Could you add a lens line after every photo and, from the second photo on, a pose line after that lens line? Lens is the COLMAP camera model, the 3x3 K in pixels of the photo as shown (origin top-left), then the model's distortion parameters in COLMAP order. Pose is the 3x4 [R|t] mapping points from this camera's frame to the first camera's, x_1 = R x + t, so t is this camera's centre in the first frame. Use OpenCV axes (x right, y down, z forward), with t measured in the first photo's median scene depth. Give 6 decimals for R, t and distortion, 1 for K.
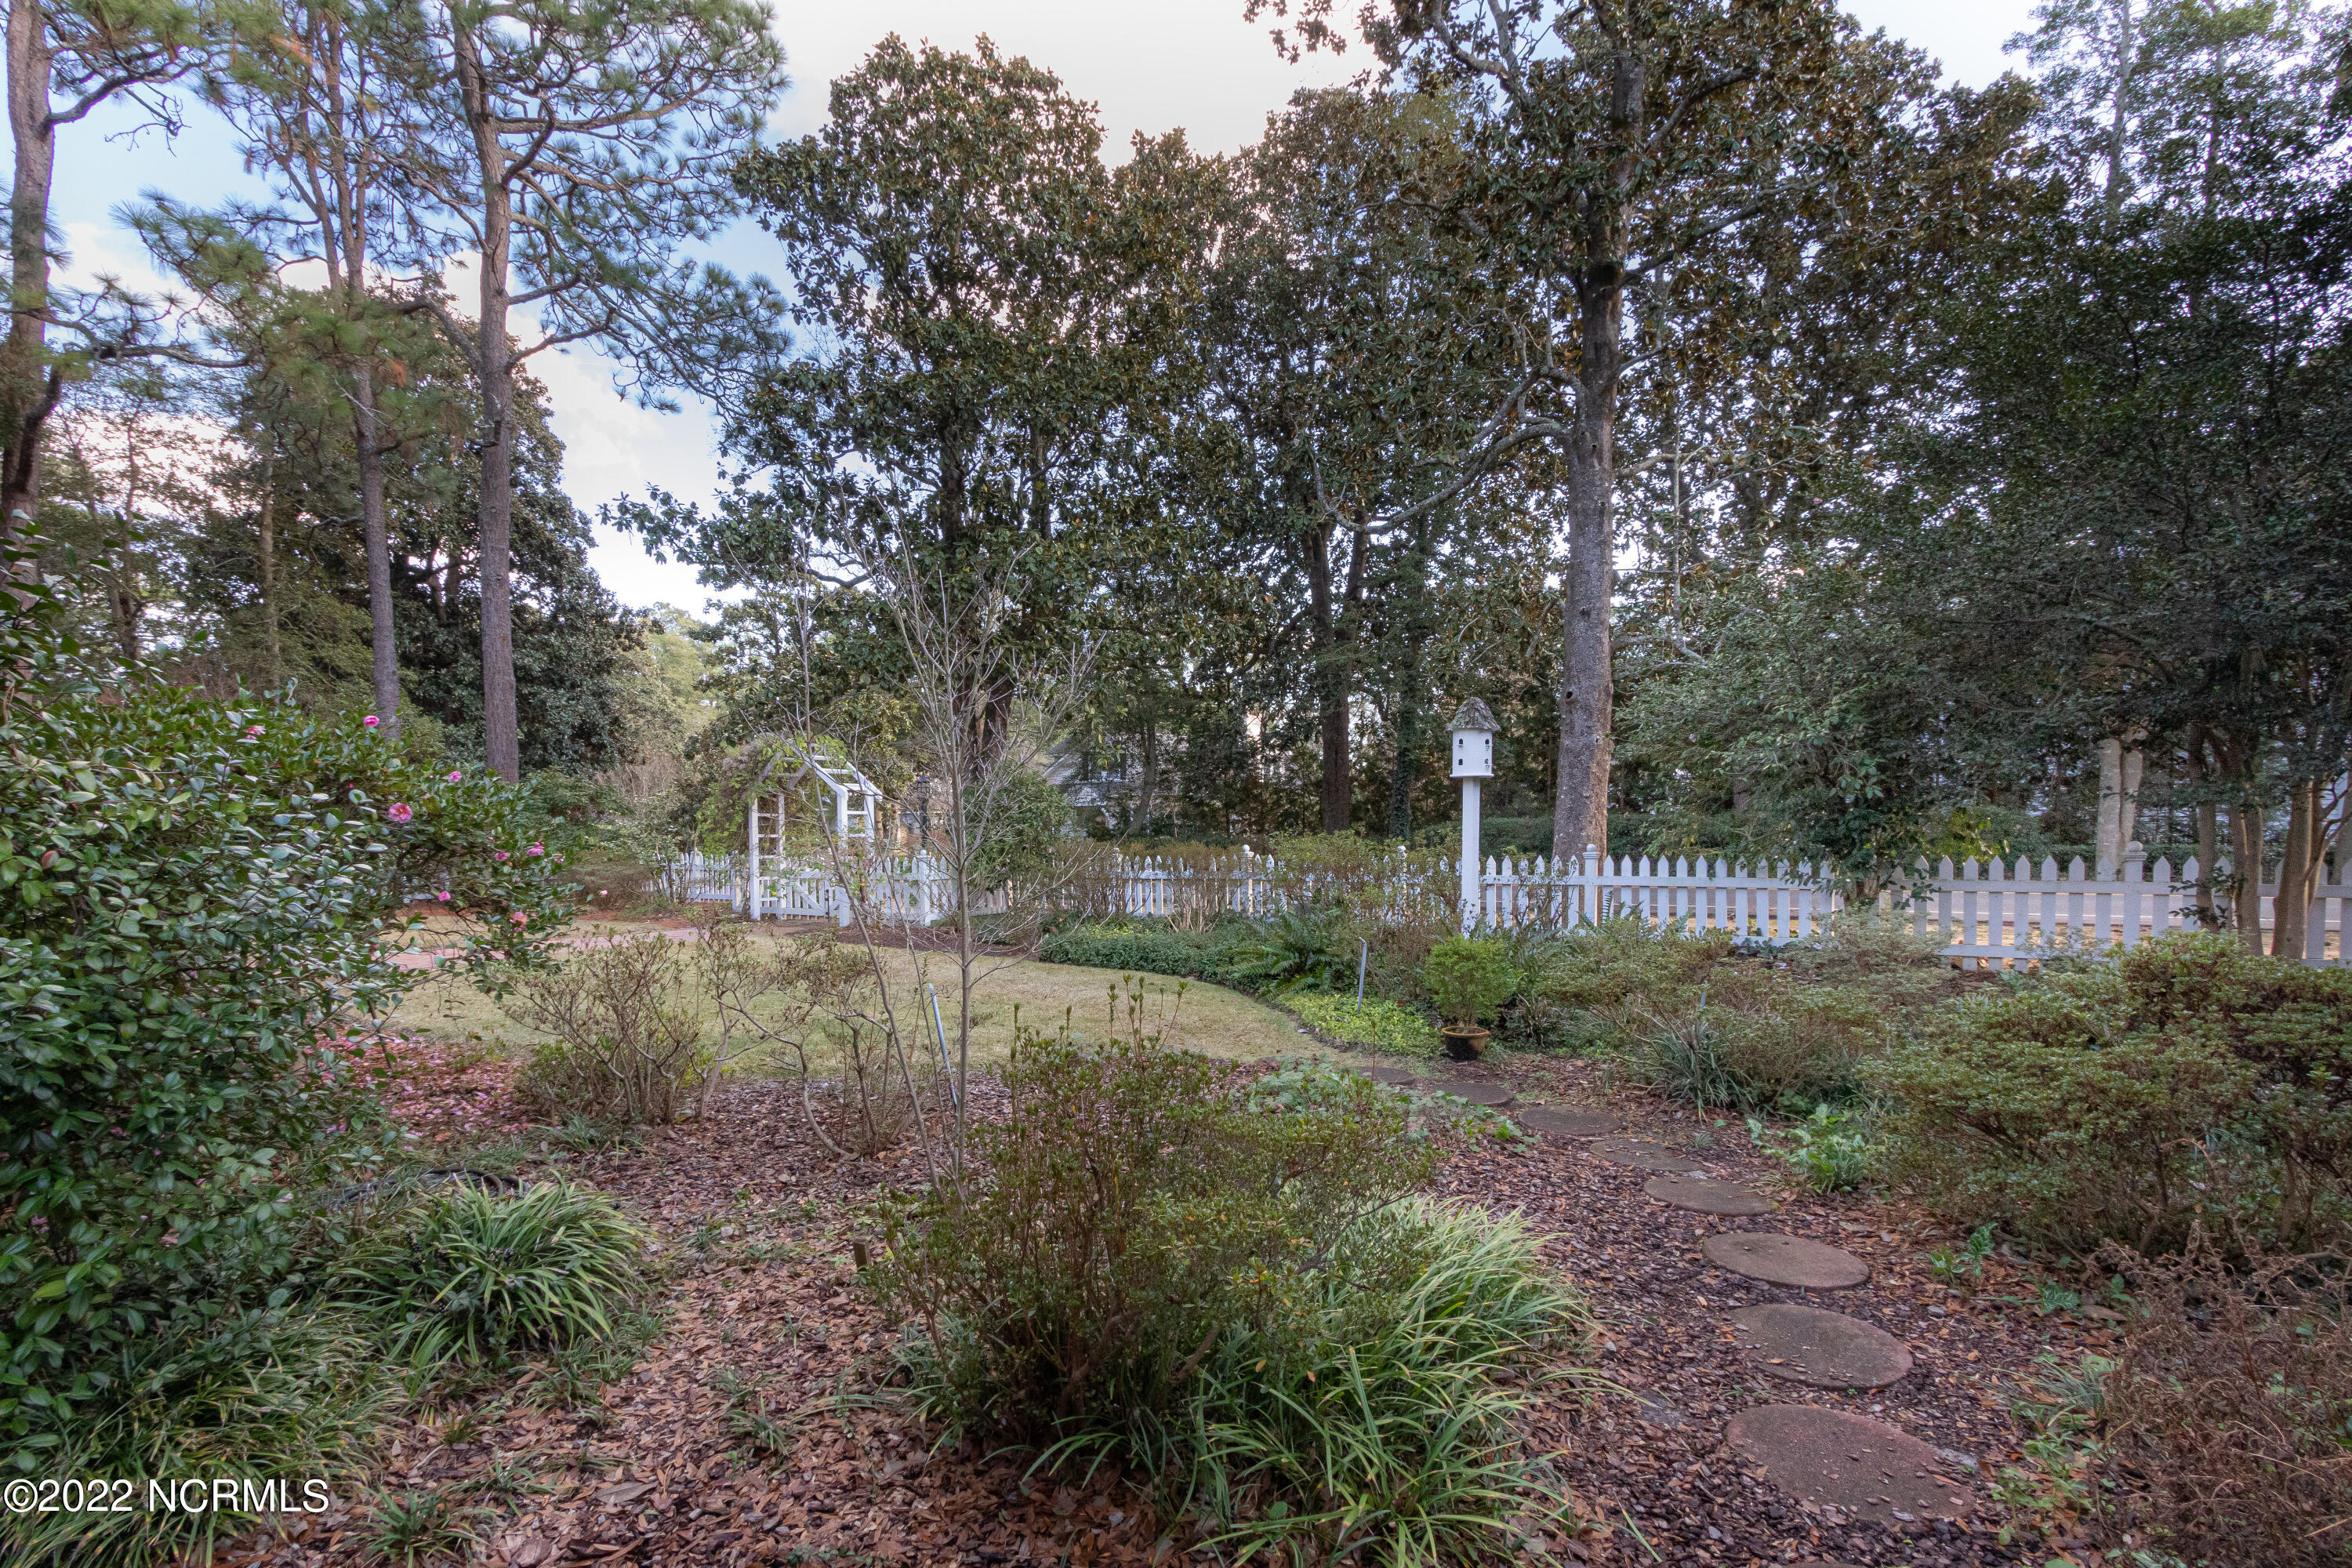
lens RADIAL K [[1111.7, 0, 1176.0], [0, 1111.7, 784.0], [0, 0, 1]] dist [0.002543, -0.000628]
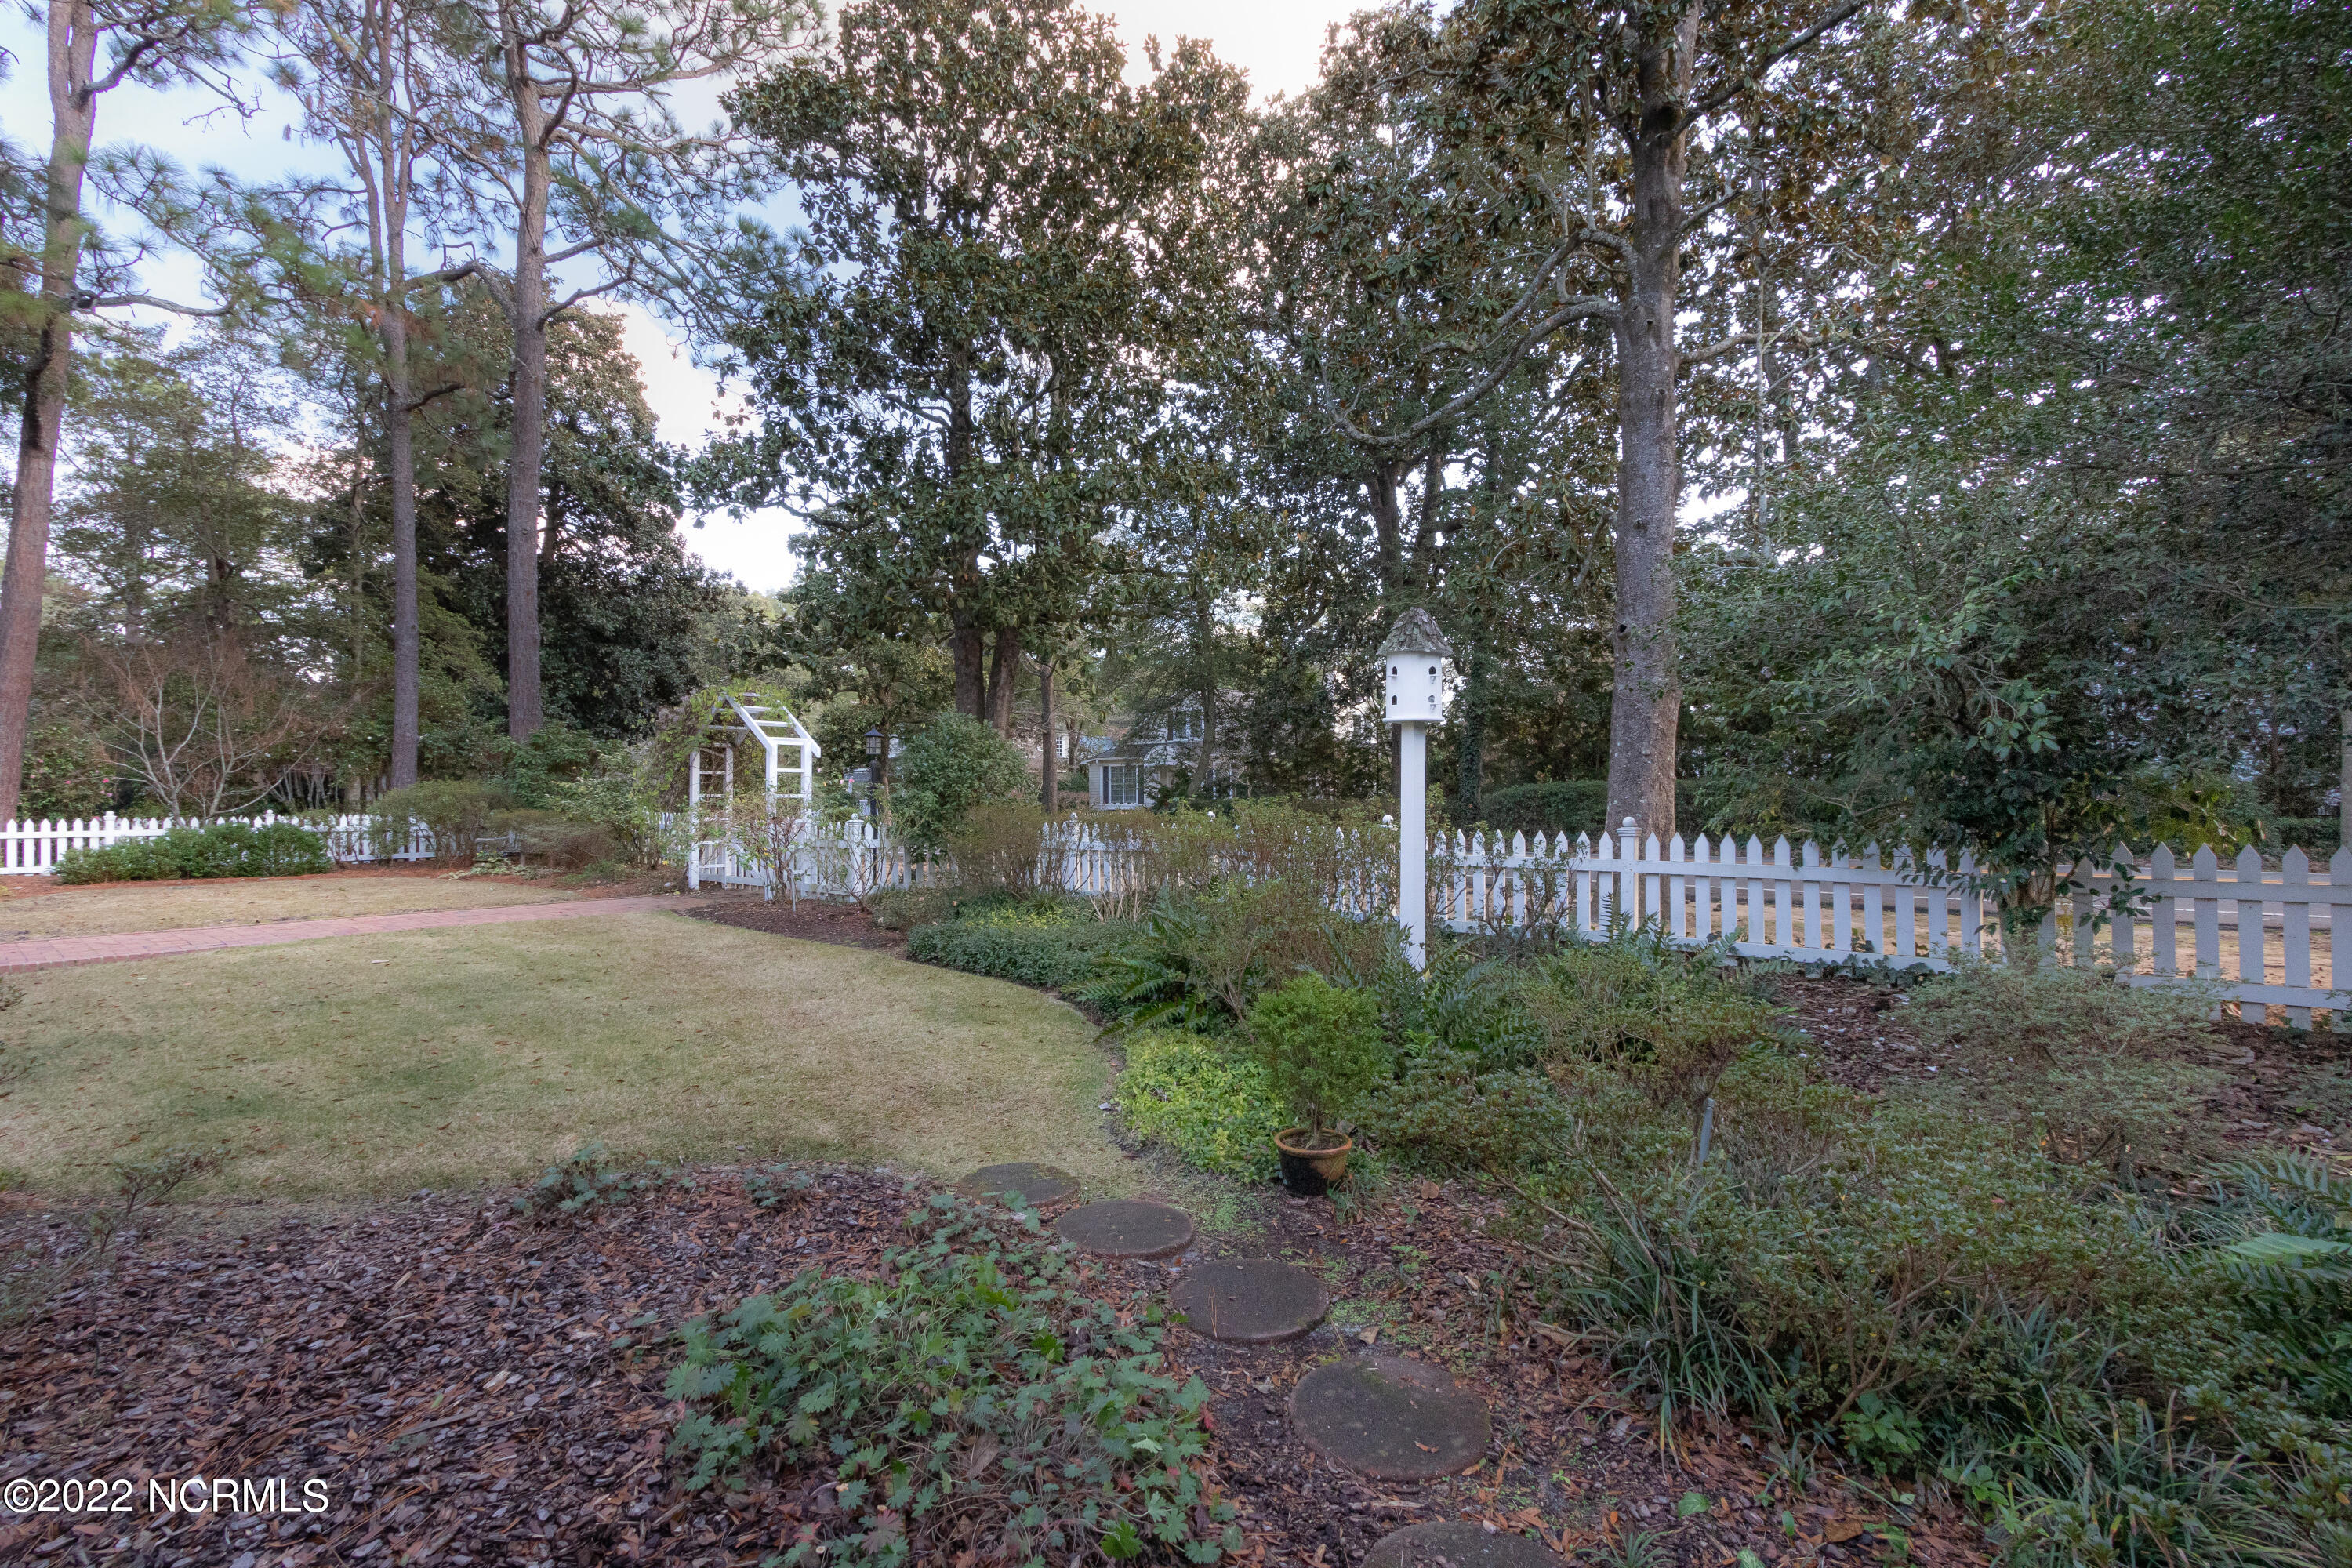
lens RADIAL K [[1059.2, 0, 1174.4], [0, 1059.2, 707.5], [0, 0, 1]] dist [-0.002309, 0.000116]
pose [[0.991783, 0.000748, -0.127932, 0.091671], [-0.005767, 0.999228, -0.038866, 0.005569], [0.127804, 0.039285, 0.991021, 0.145027]]
